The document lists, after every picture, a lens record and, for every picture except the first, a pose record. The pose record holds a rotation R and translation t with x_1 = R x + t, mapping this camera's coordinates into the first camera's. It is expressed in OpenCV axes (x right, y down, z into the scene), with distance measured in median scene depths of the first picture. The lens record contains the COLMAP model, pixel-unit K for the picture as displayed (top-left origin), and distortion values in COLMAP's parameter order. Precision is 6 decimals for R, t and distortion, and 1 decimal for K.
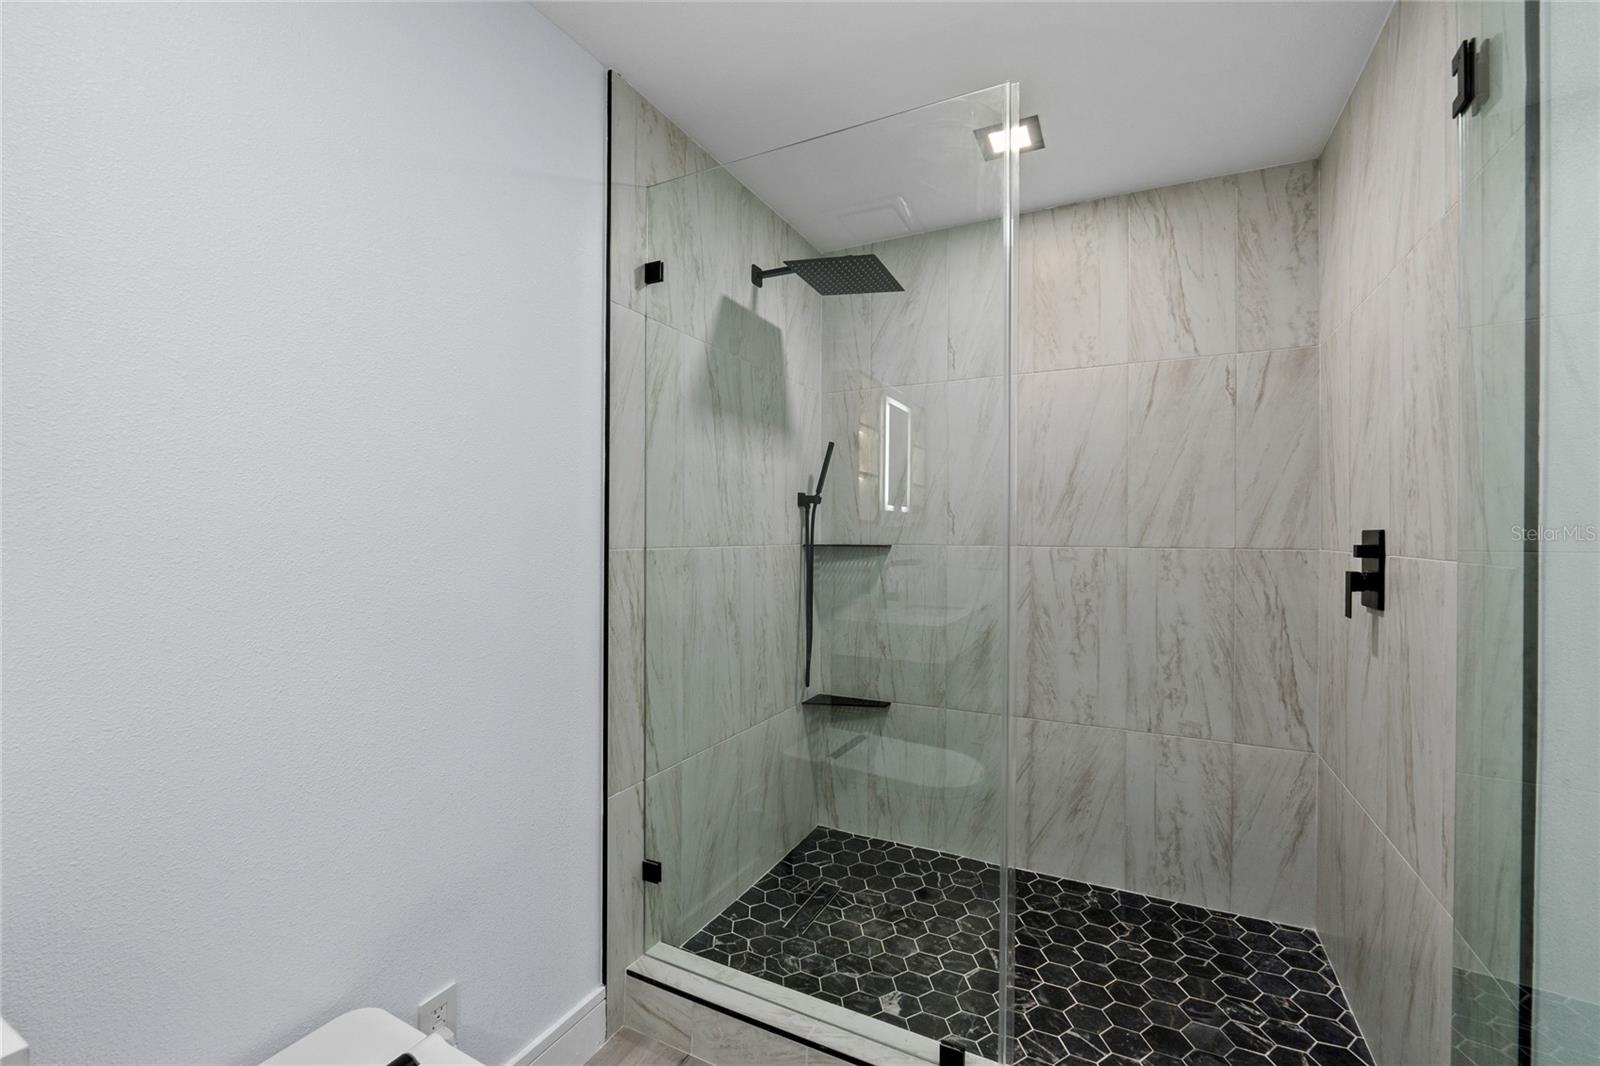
lens RADIAL K [[673.8, 0, 804.5], [0, 673.8, 533.4], [0, 0, 1]] dist [-0.009711, 0.000440]
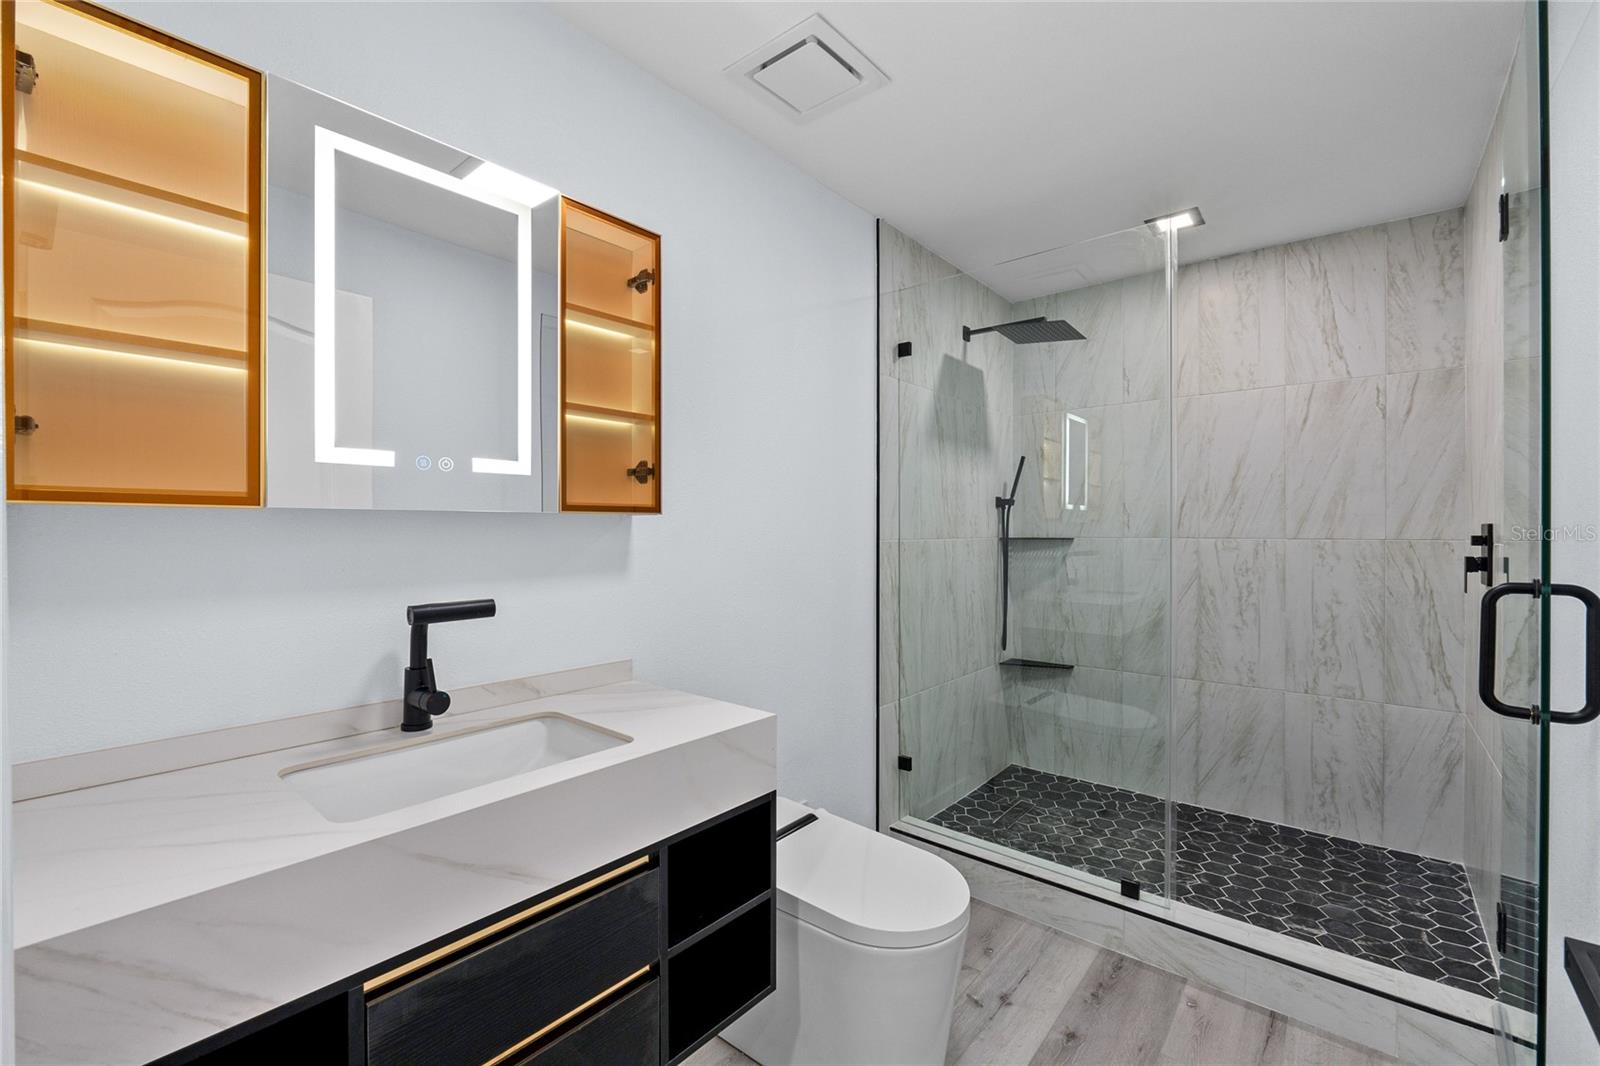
lens RADIAL K [[673.8, 0, 802.0], [0, 673.8, 532.1], [0, 0, 1]] dist [-0.009711, 0.000440]
pose [[0.973407, -0.005161, -0.229024, -0.094551], [0.006113, 0.999975, 0.003447, -0.001080], [0.229000, -0.004756, 0.973415, -0.400292]]
